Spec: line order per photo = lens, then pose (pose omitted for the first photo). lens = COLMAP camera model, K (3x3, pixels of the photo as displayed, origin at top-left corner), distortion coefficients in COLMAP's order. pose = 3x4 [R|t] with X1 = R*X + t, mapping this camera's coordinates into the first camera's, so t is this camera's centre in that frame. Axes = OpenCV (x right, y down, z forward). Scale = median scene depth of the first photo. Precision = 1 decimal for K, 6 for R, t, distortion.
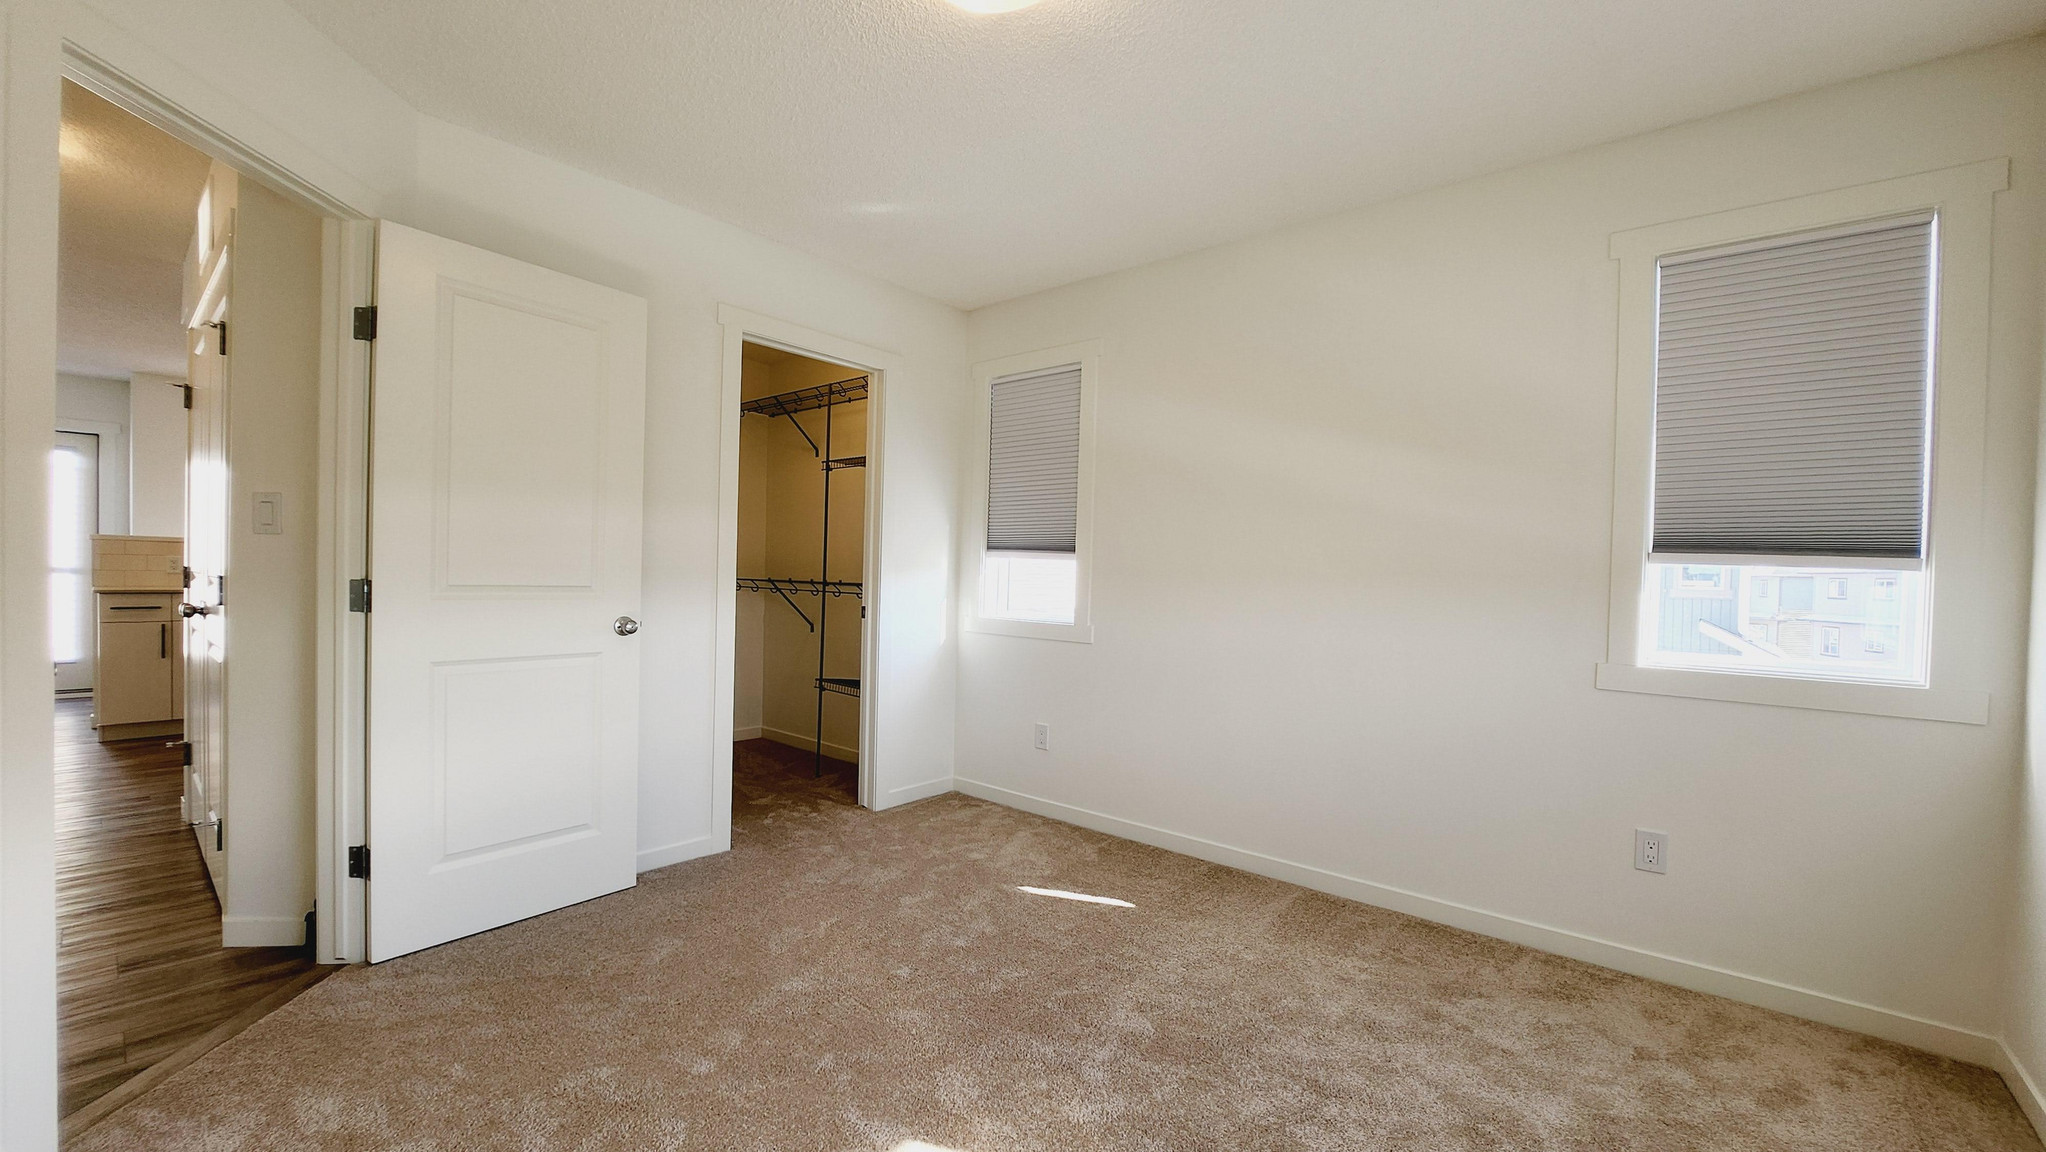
lens RADIAL K [[812.5, 0, 1023.0], [0, 812.5, 576.0], [0, 0, 1]] dist [-0.000973, -0.000246]
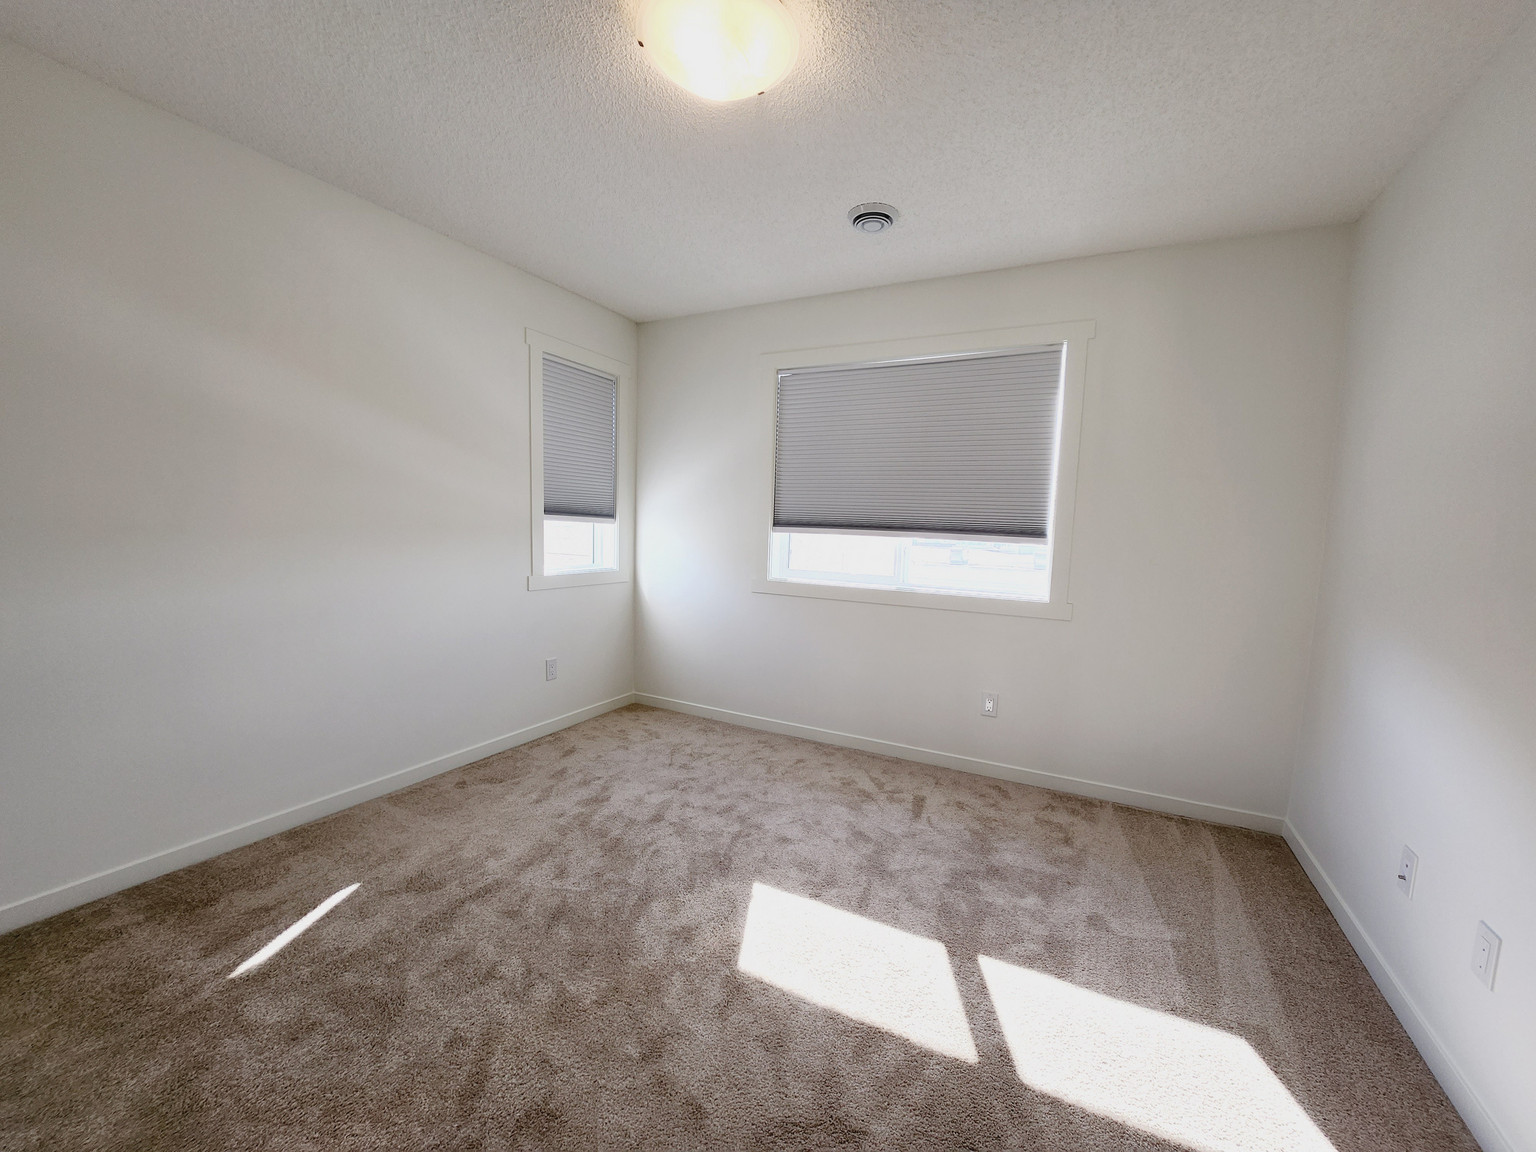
lens RADIAL K [[602.4, 0, 776.2], [0, 602.4, 585.4], [0, 0, 1]] dist [-0.015493, -0.000059]
pose [[-0.240135, -0.108667, 0.964638, -0.834059], [-0.020918, 0.994063, 0.106774, -0.027964], [-0.970514, 0.005462, -0.240982, 0.956955]]
